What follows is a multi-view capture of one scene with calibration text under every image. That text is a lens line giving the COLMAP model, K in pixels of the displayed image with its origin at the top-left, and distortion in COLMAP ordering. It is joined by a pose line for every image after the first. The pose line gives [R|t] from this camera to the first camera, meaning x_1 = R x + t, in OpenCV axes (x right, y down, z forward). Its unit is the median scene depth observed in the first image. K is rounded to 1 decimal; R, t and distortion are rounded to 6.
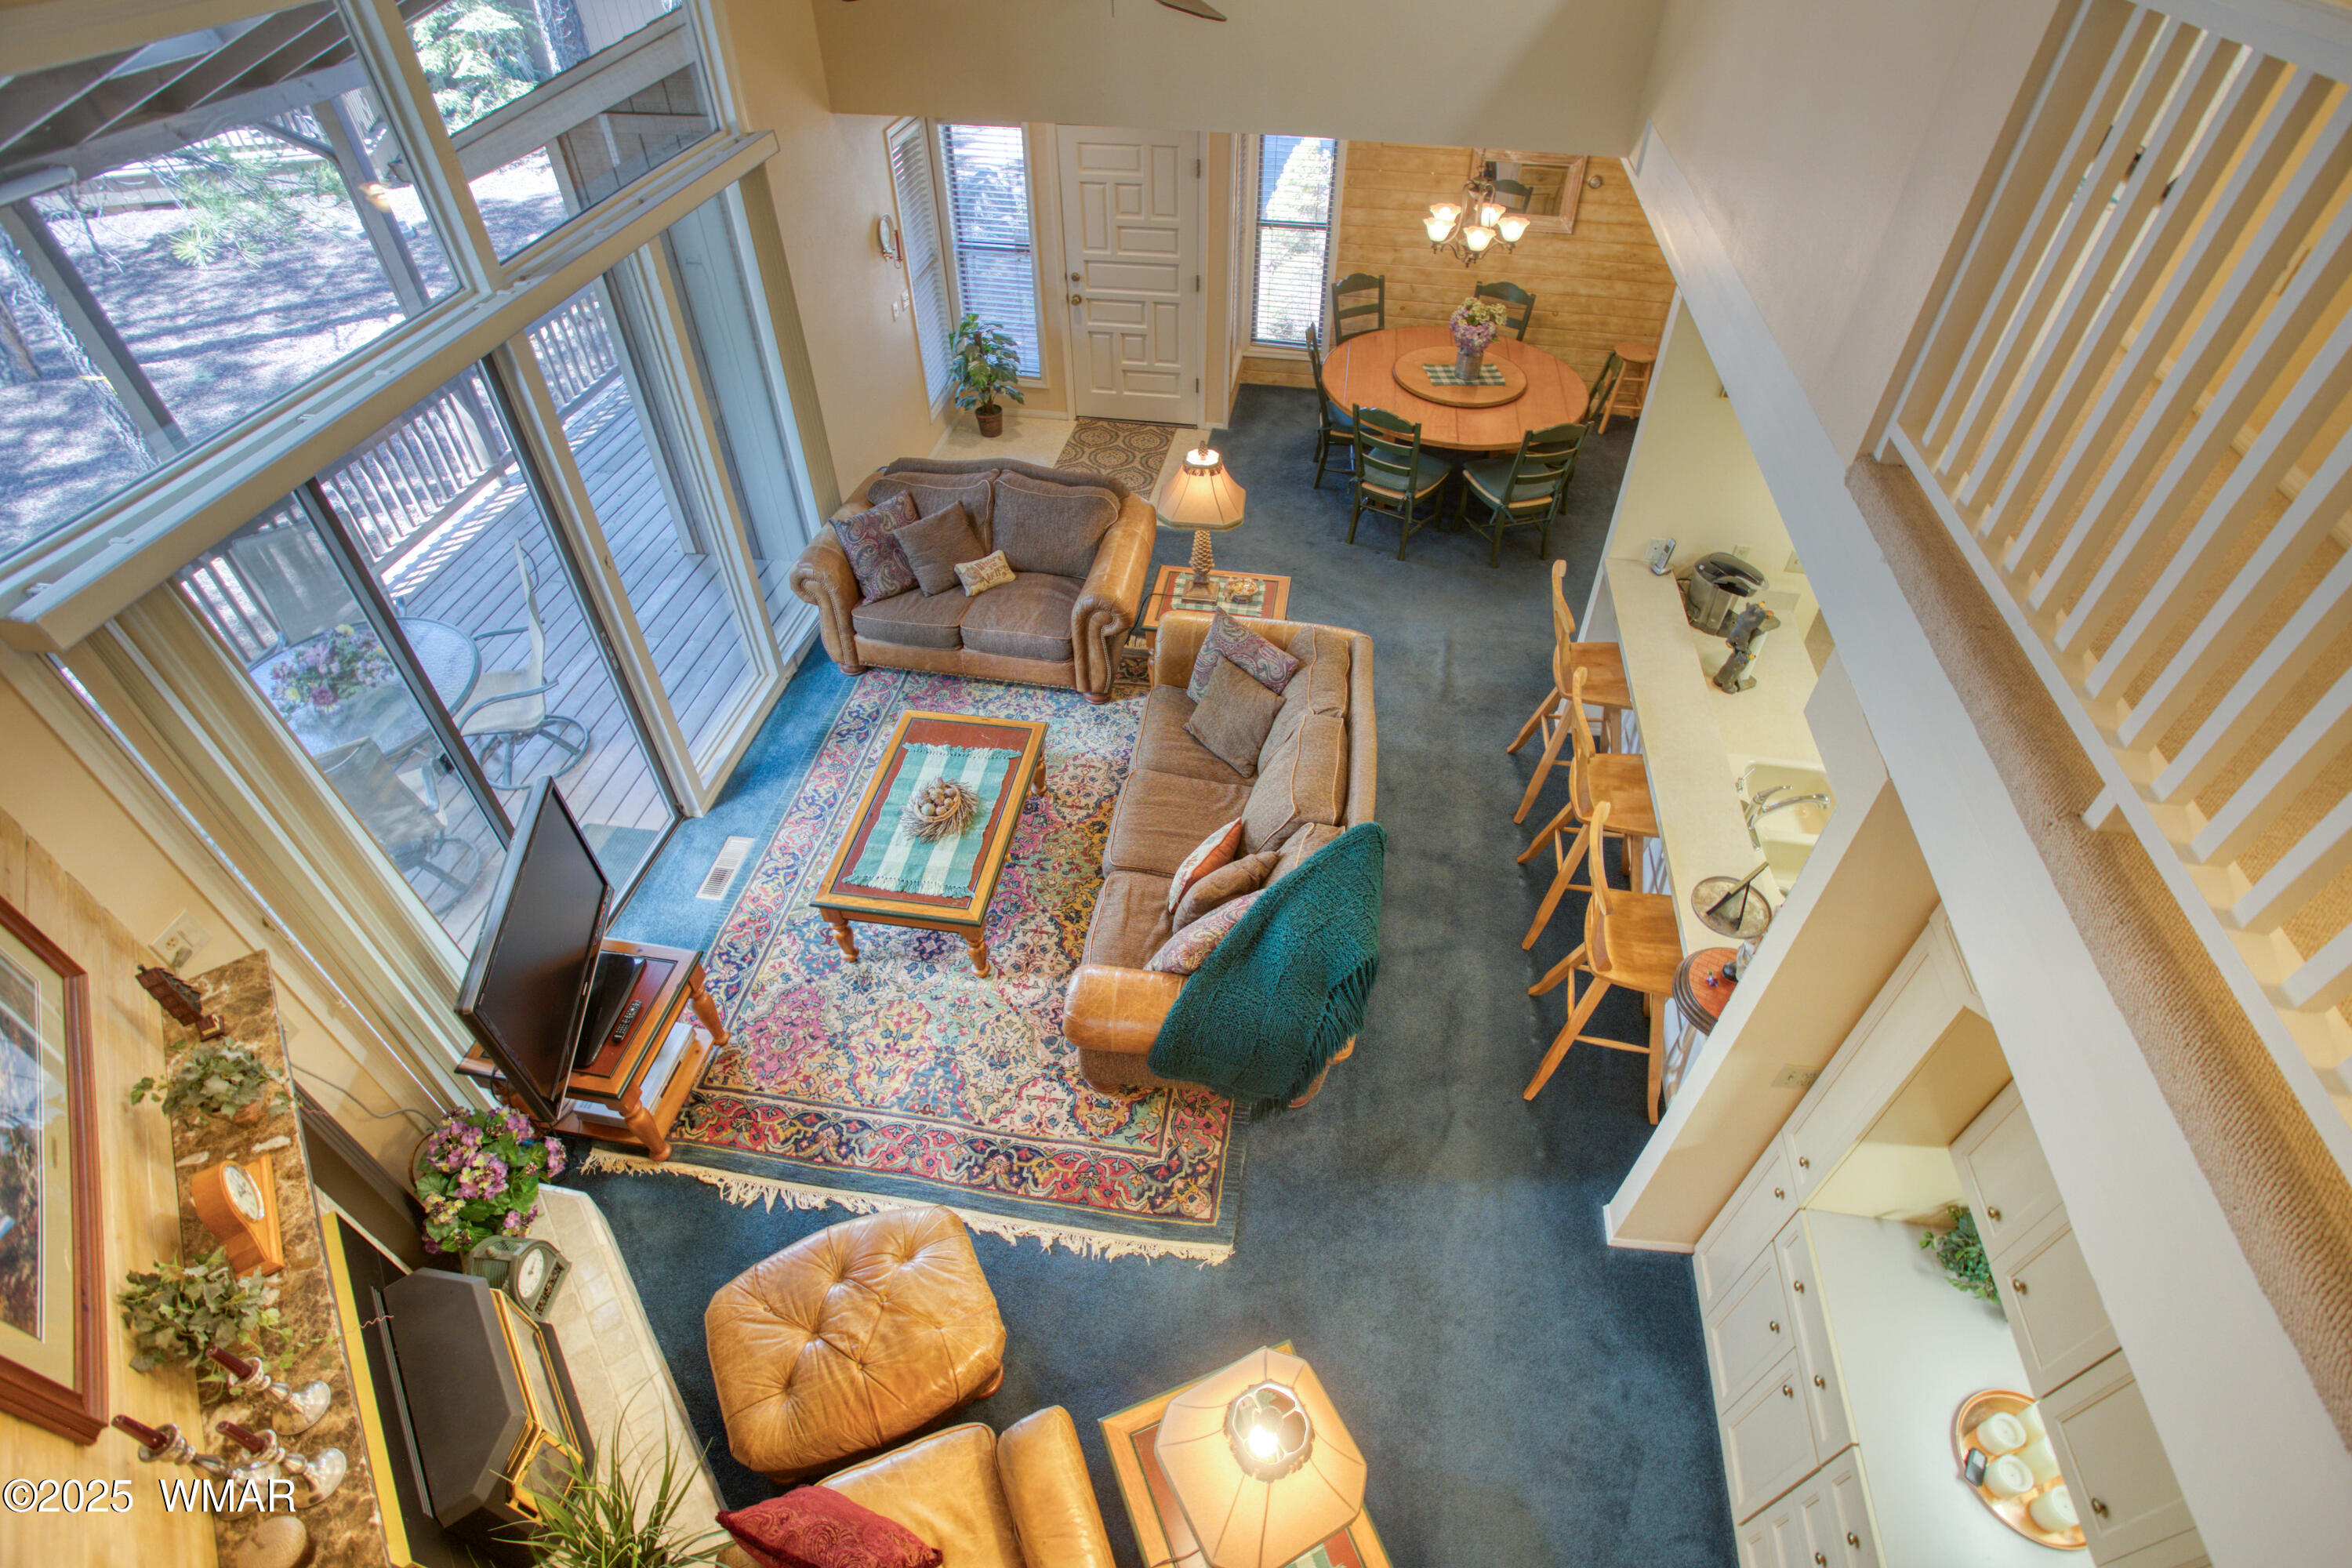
lens RADIAL K [[1153.2, 0, 1190.3], [0, 1153.2, 771.4], [0, 0, 1]] dist [-0.088068, 0.036173]
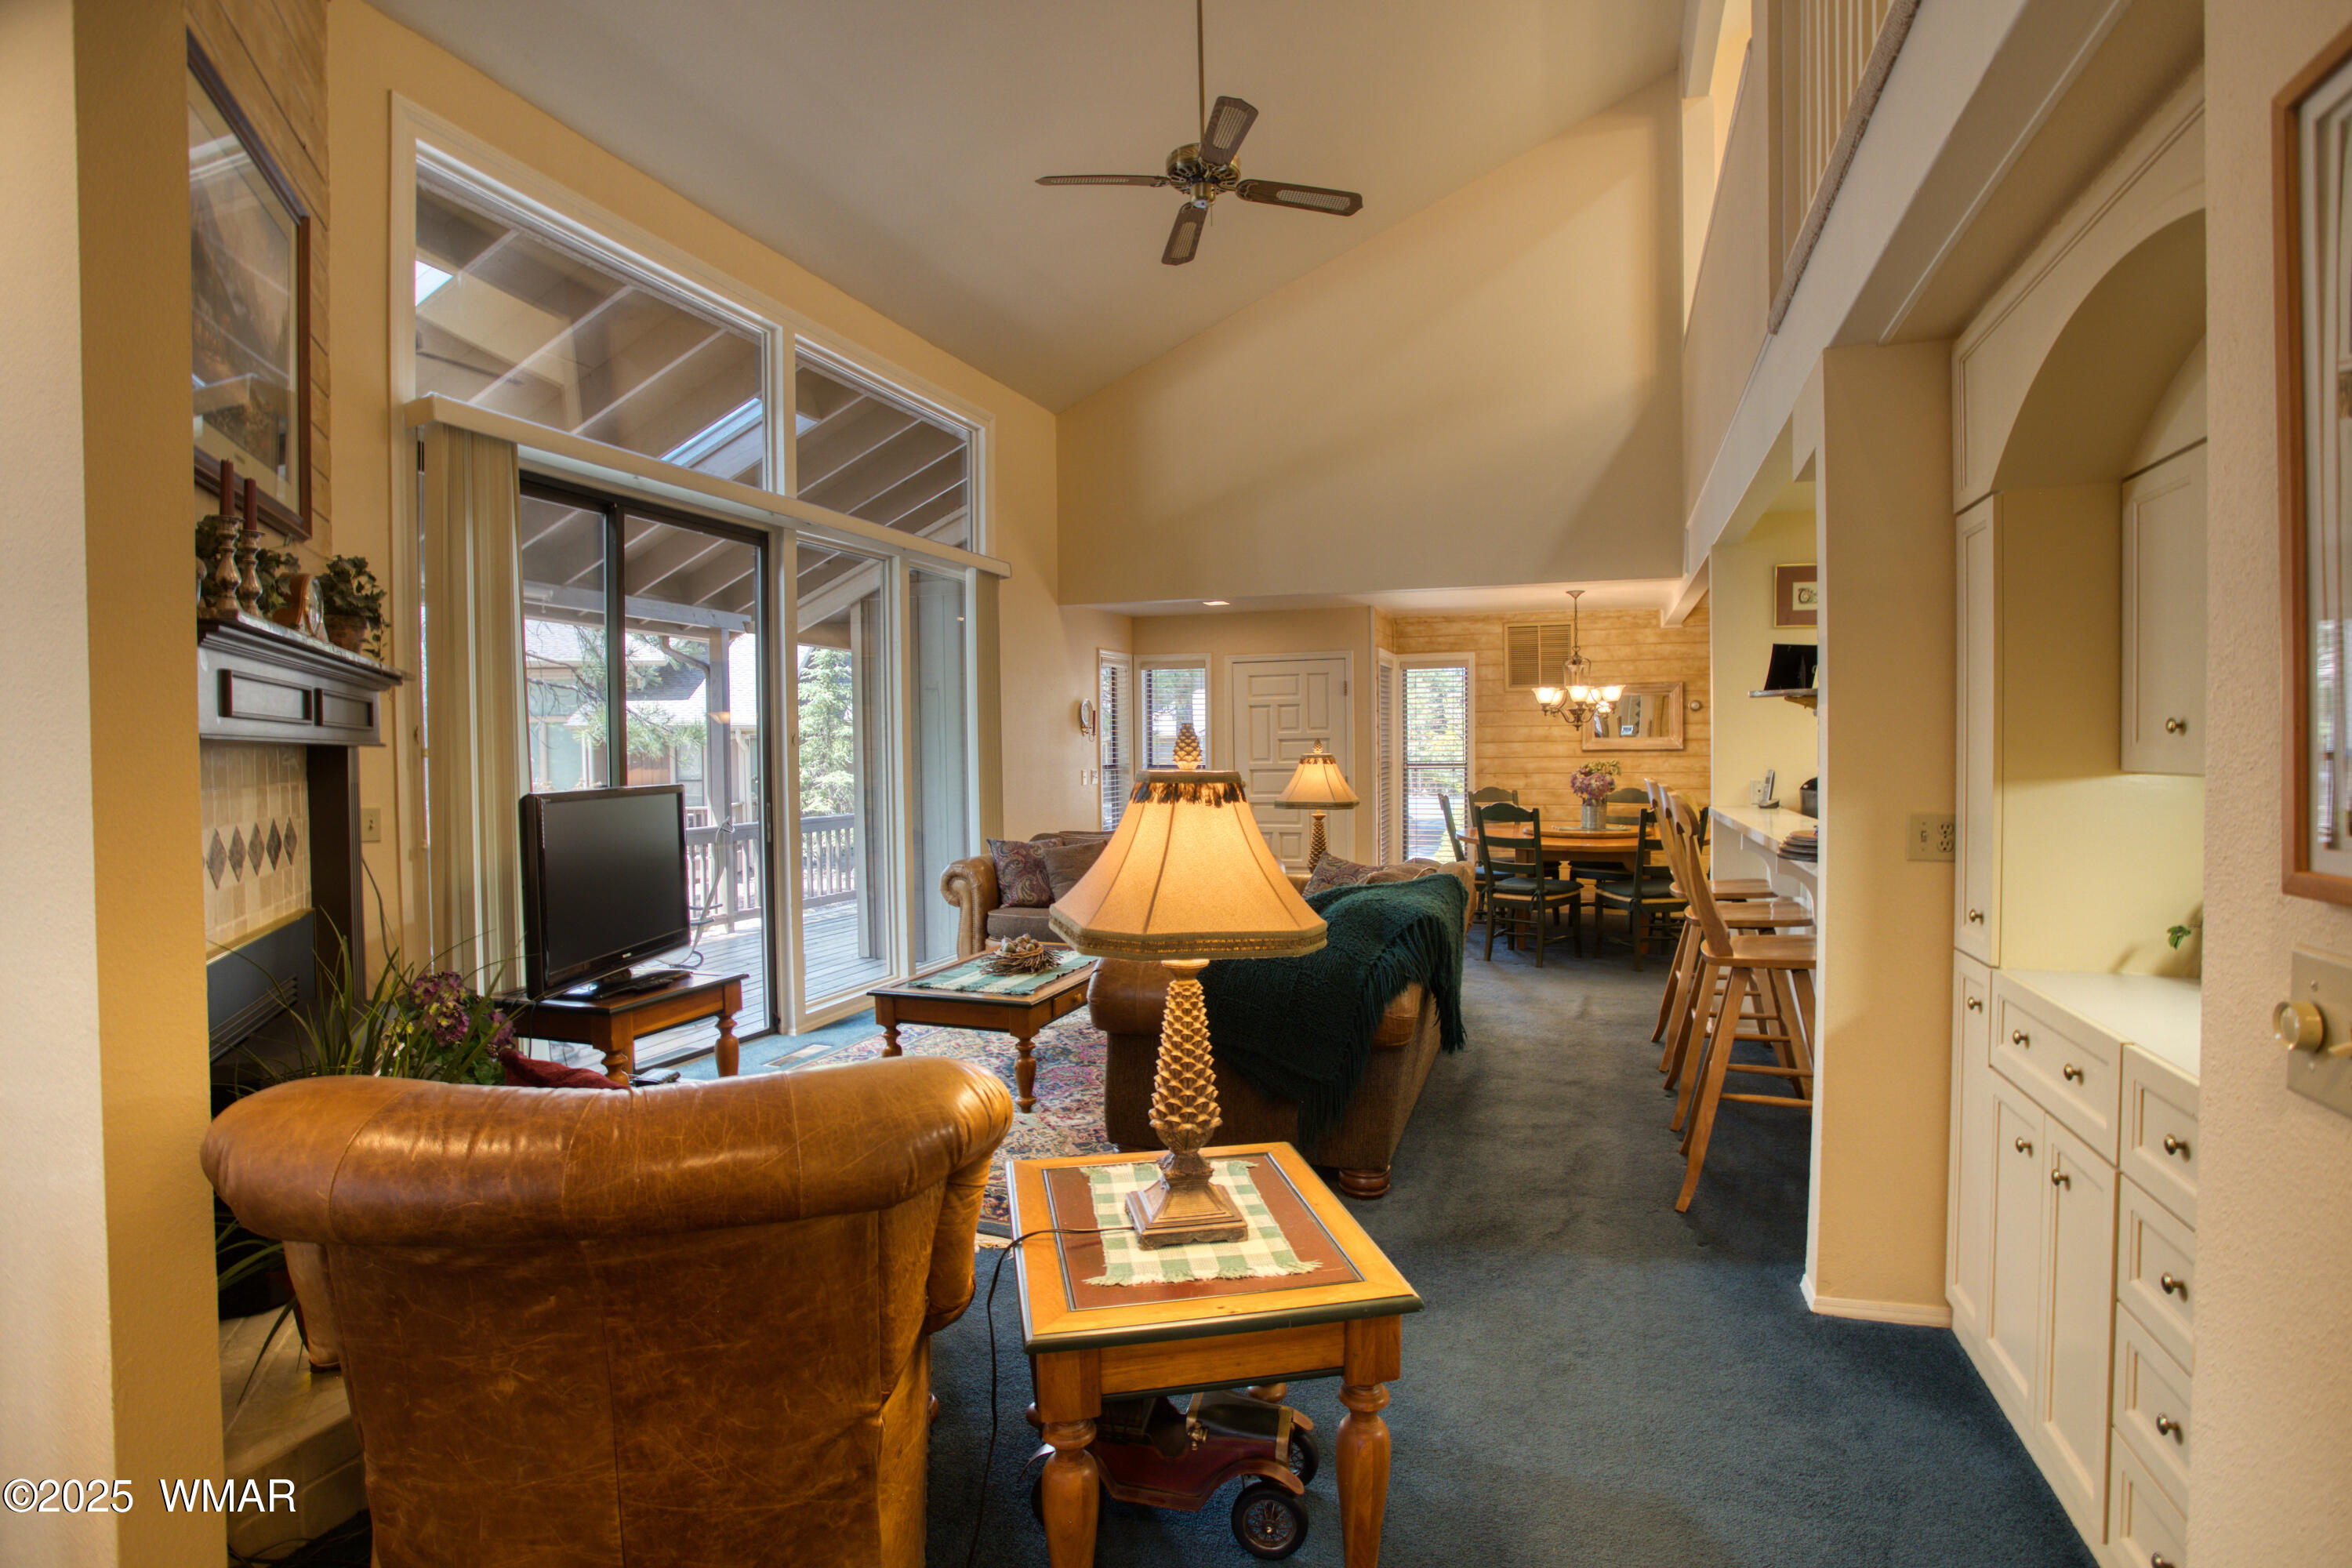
lens RADIAL K [[1153.2, 0, 1190.3], [0, 1153.2, 771.4], [0, 0, 1]] dist [-0.088068, 0.036173]
pose [[0.982072, -0.010183, -0.188233, 0.104411], [-0.120347, 0.734701, -0.667631, 0.522588], [0.145094, 0.678315, 0.720303, 0.193220]]
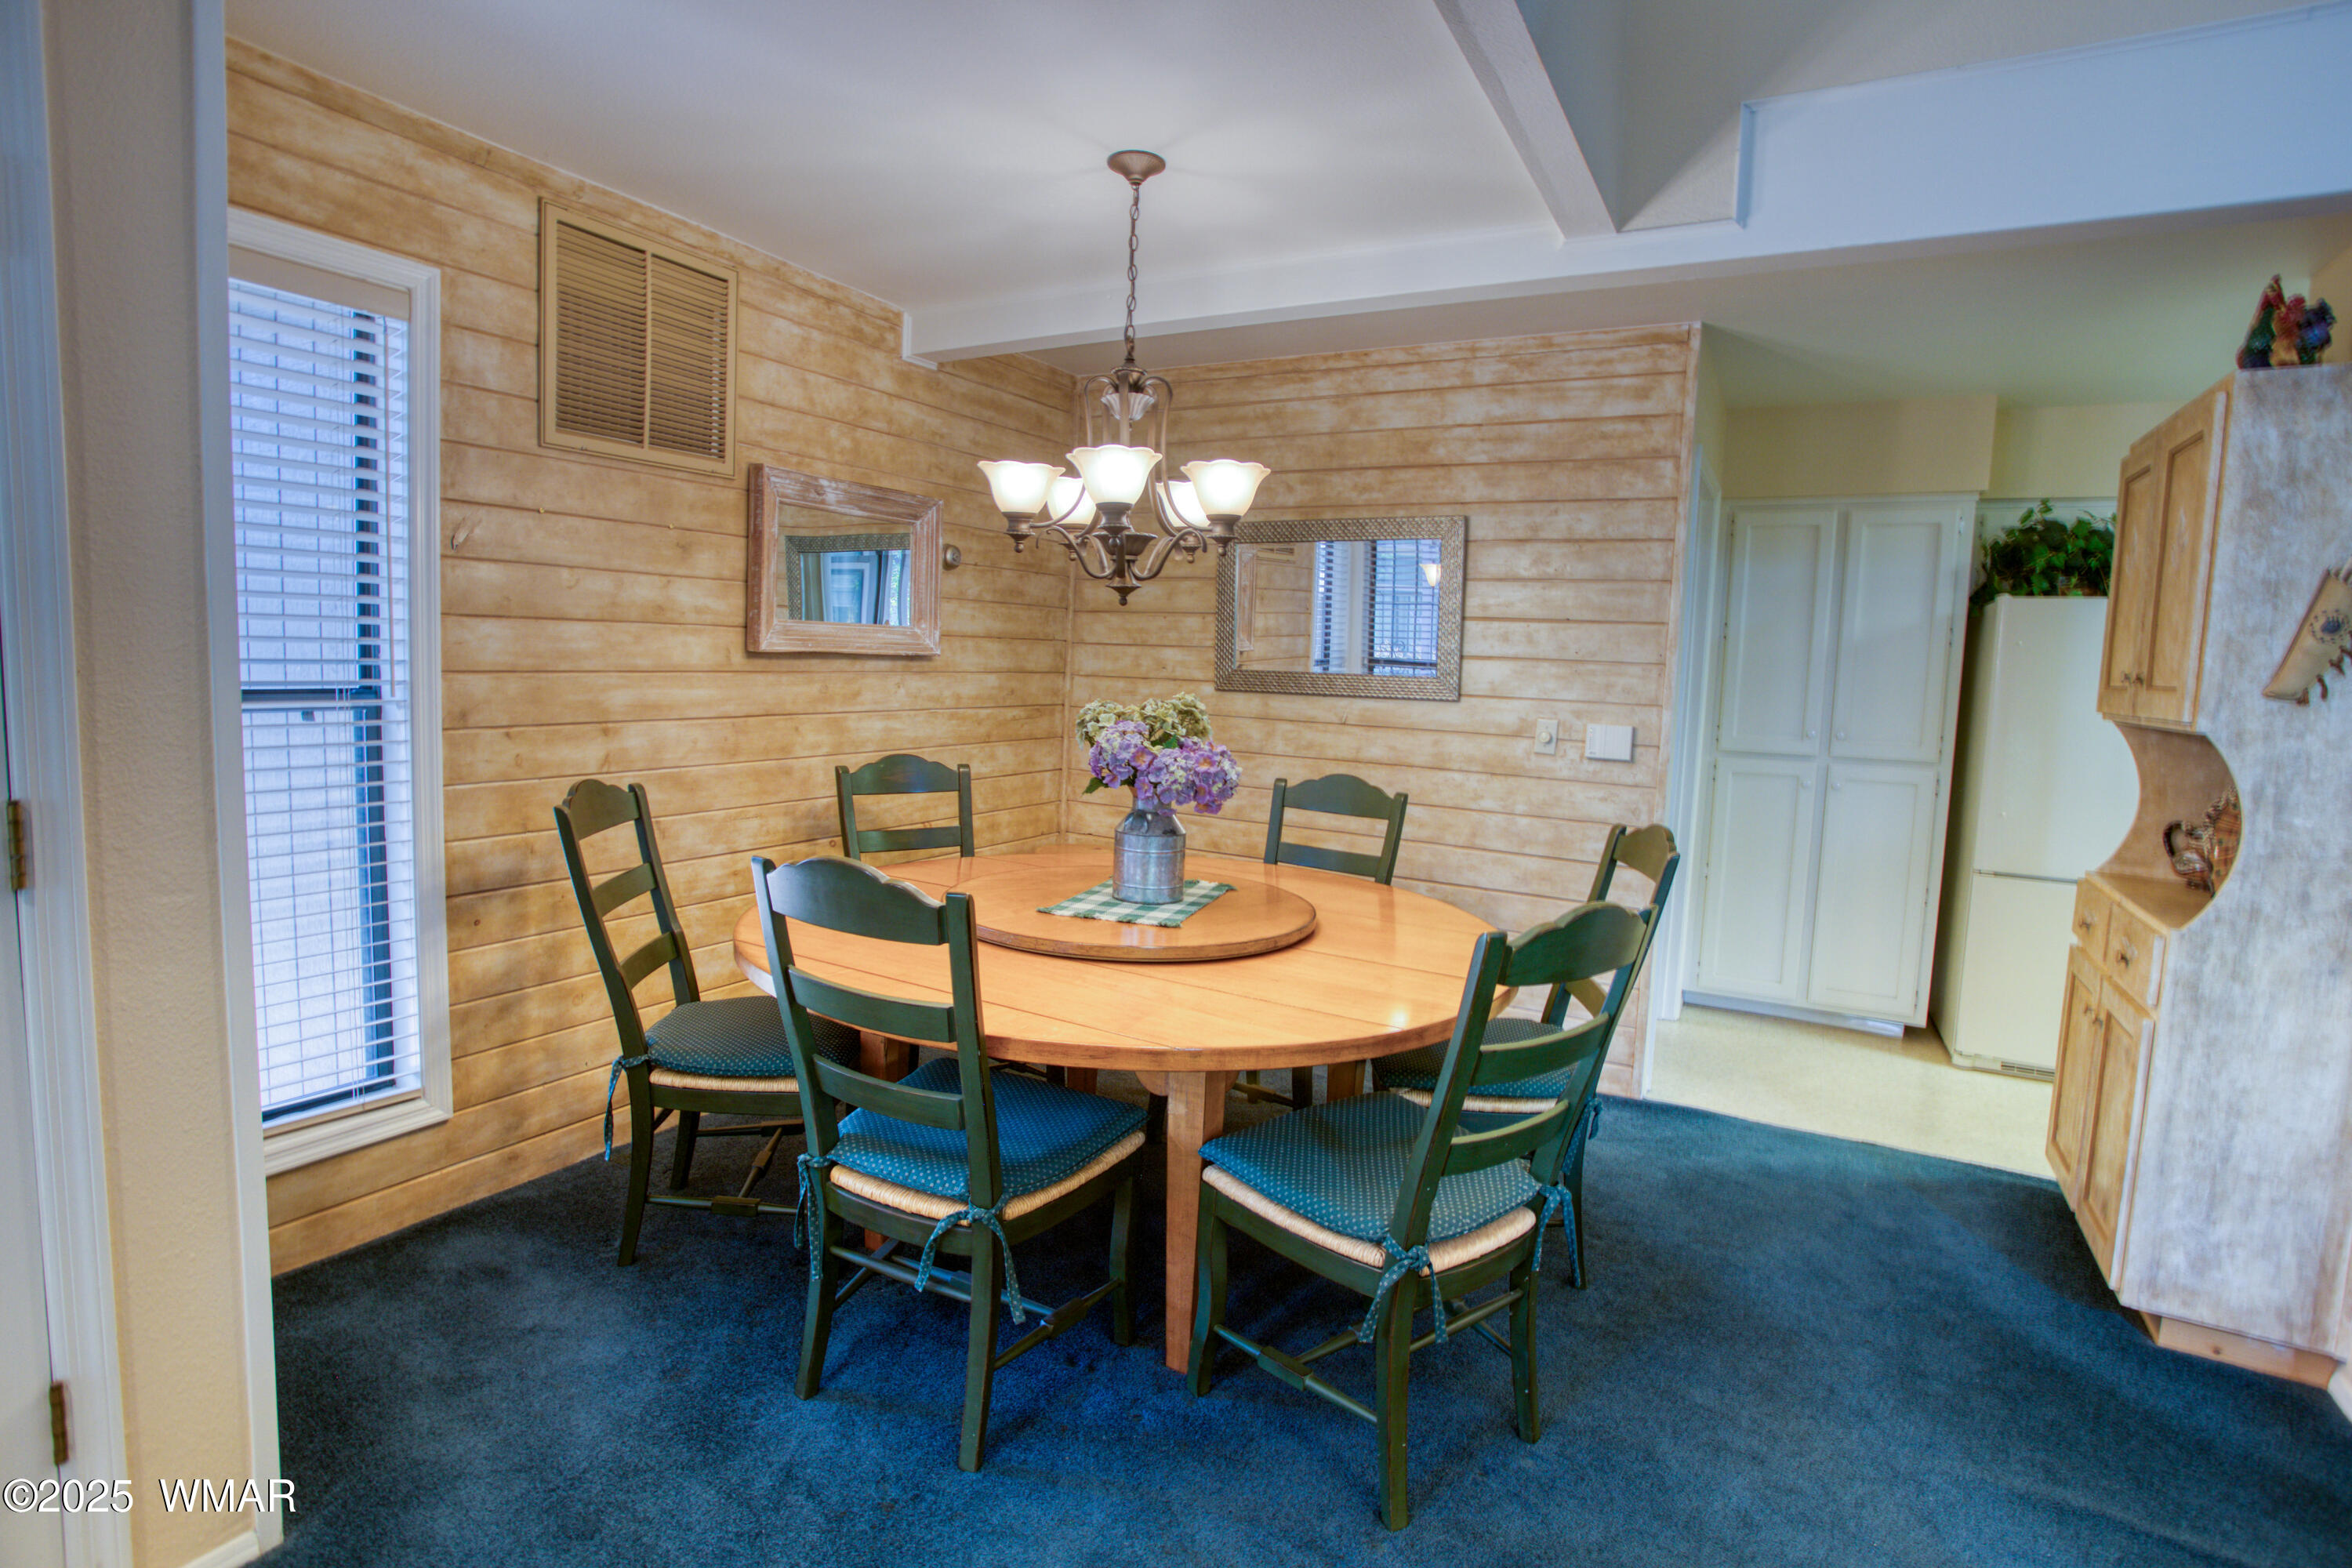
lens RADIAL K [[1153.2, 0, 1190.3], [0, 1153.2, 771.4], [0, 0, 1]] dist [-0.088068, 0.036173]
pose [[0.341512, -0.082799, 0.936223, -0.131471], [0.620071, 0.768425, -0.158228, -0.439457], [-0.706316, 0.634561, 0.313767, 1.189840]]
